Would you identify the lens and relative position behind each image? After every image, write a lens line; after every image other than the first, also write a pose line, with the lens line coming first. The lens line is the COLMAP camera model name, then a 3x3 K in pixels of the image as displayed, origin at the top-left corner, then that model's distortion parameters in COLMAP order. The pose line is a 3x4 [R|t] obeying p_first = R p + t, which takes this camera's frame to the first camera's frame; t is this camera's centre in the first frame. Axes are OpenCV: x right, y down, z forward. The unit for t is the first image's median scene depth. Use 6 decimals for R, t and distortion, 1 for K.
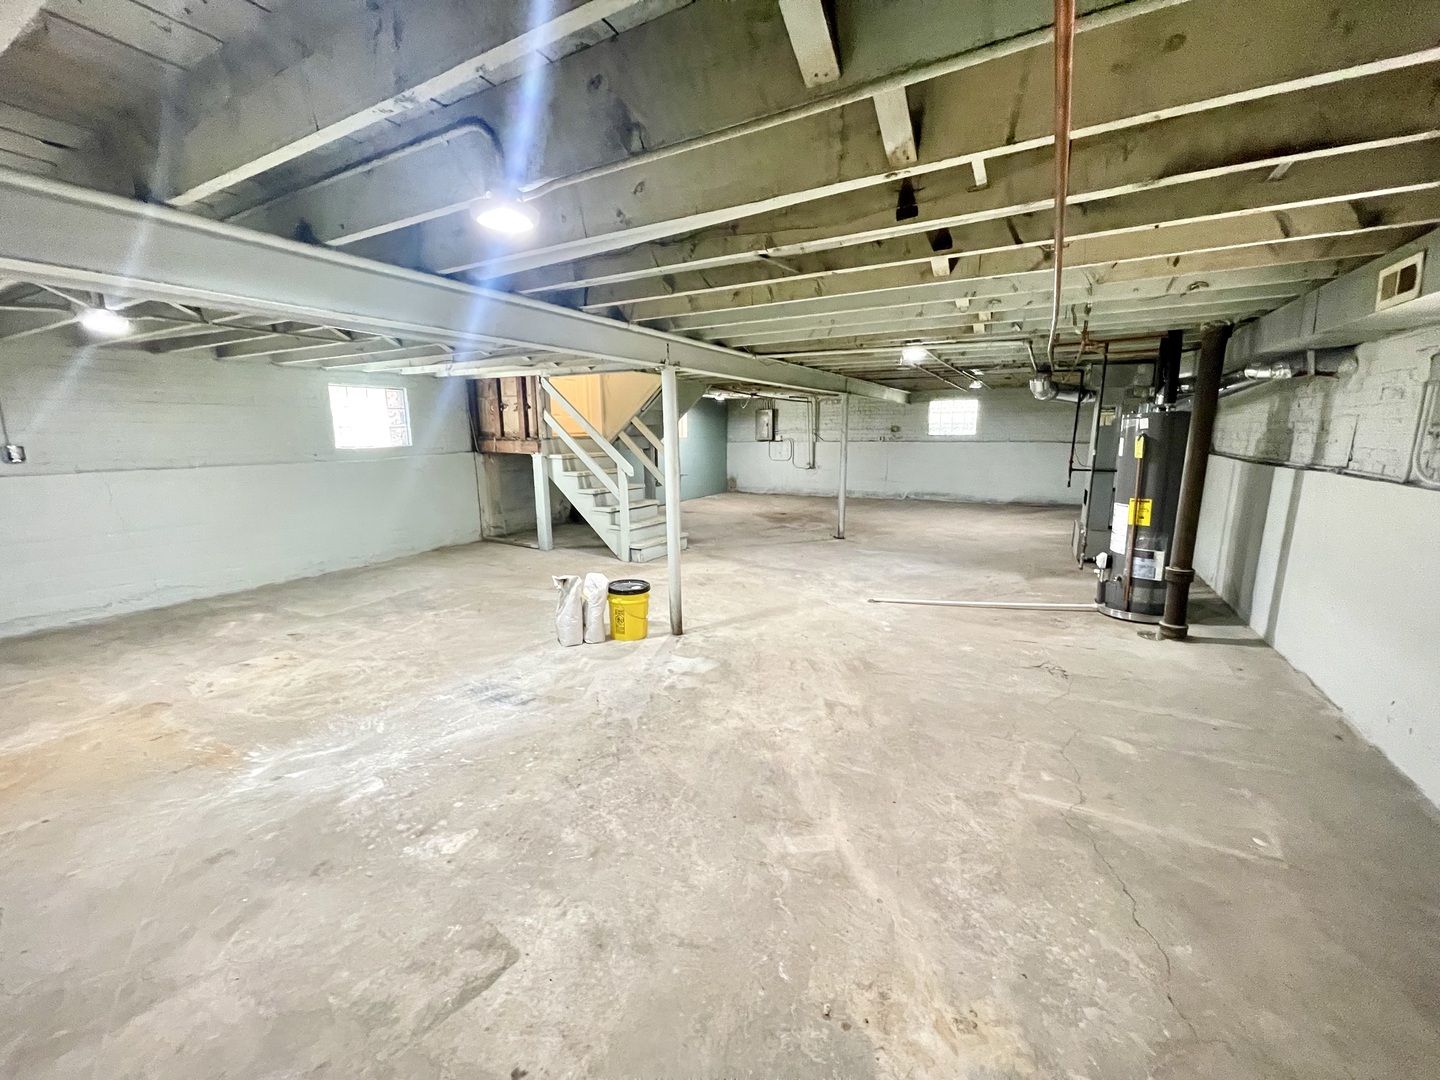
lens RADIAL K [[576.0, 0, 720.0], [0, 576.0, 540.0], [0, 0, 1]] dist [-0.001238, -0.000037]
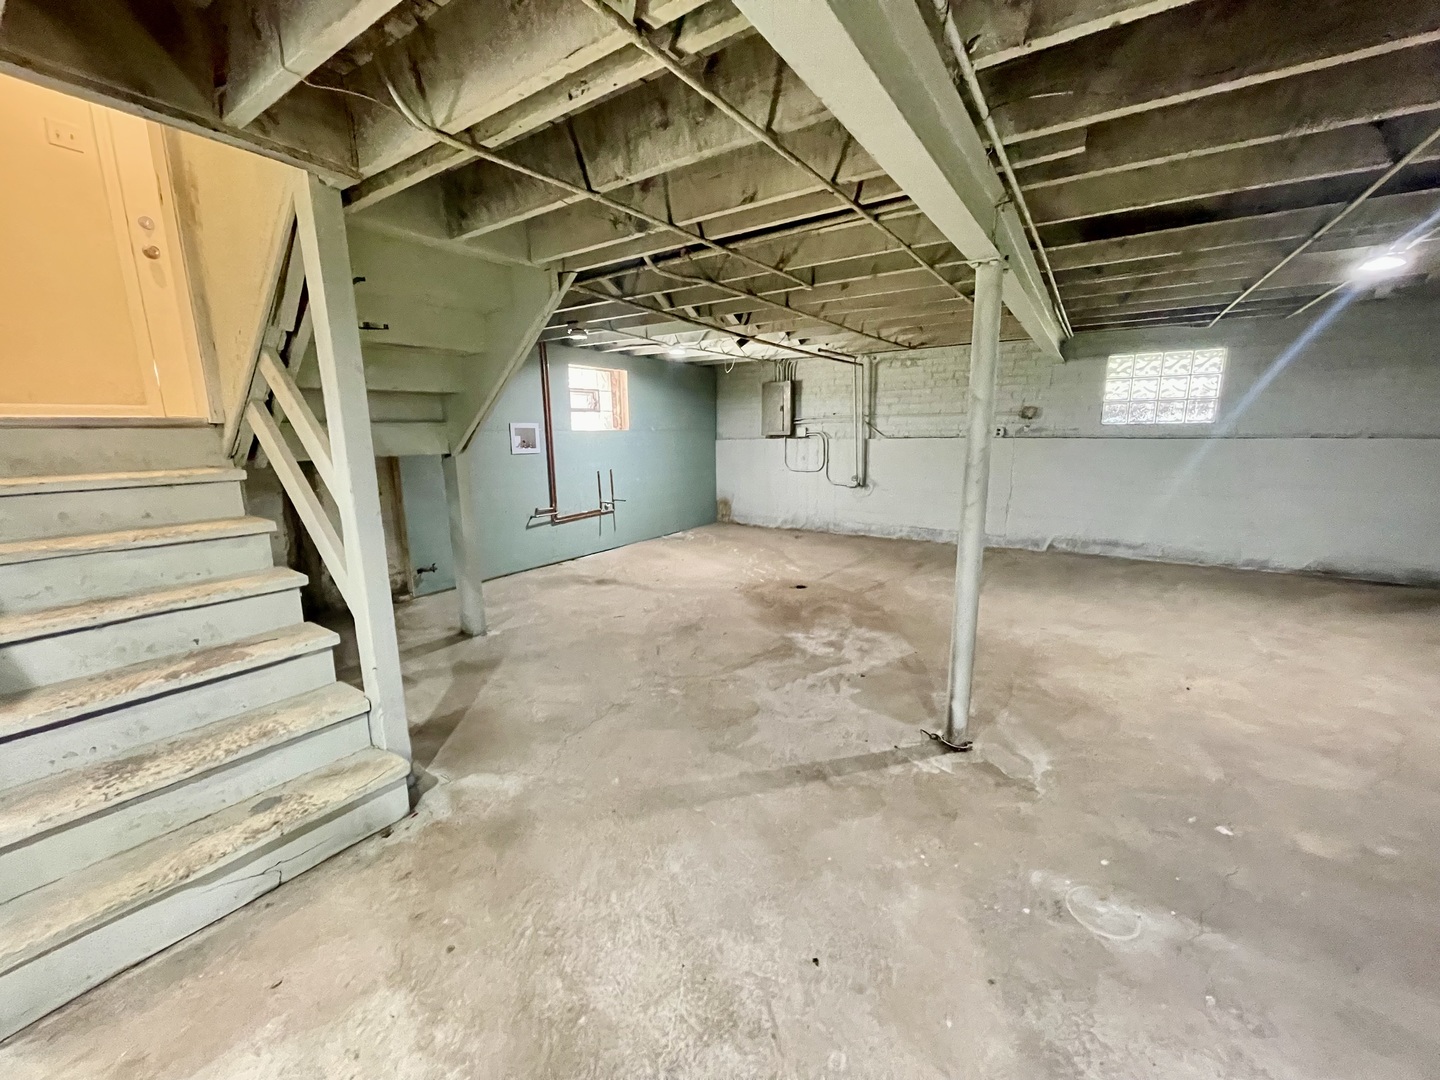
lens RADIAL K [[576.0, 0, 720.0], [0, 576.0, 540.0], [0, 0, 1]] dist [-0.001238, -0.000037]
pose [[0.996873, 0.013119, -0.077922, 0.076097], [-0.012763, 0.999906, 0.005061, -0.082710], [0.077981, -0.004051, 0.996947, 0.489351]]
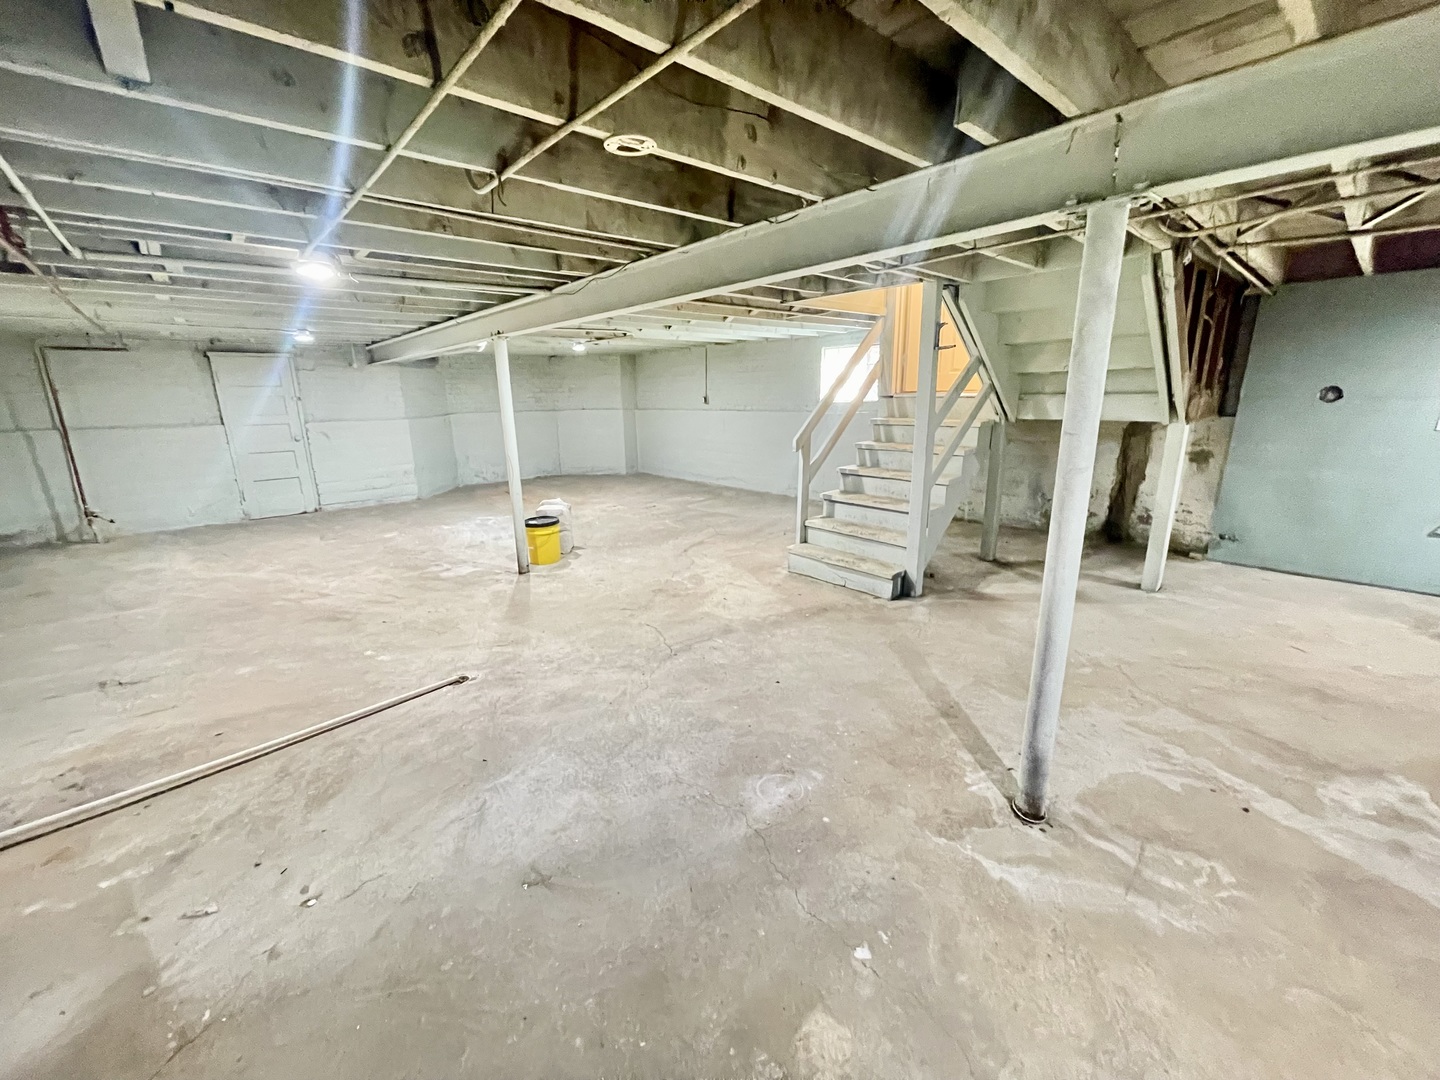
lens RADIAL K [[576.0, 0, 720.0], [0, 576.0, 540.0], [0, 0, 1]] dist [-0.001238, -0.000037]
pose [[-0.328706, 0.244778, -0.912160, 0.330120], [-0.156232, 0.938429, 0.308127, -0.125322], [0.931420, 0.243792, -0.270225, 0.657817]]
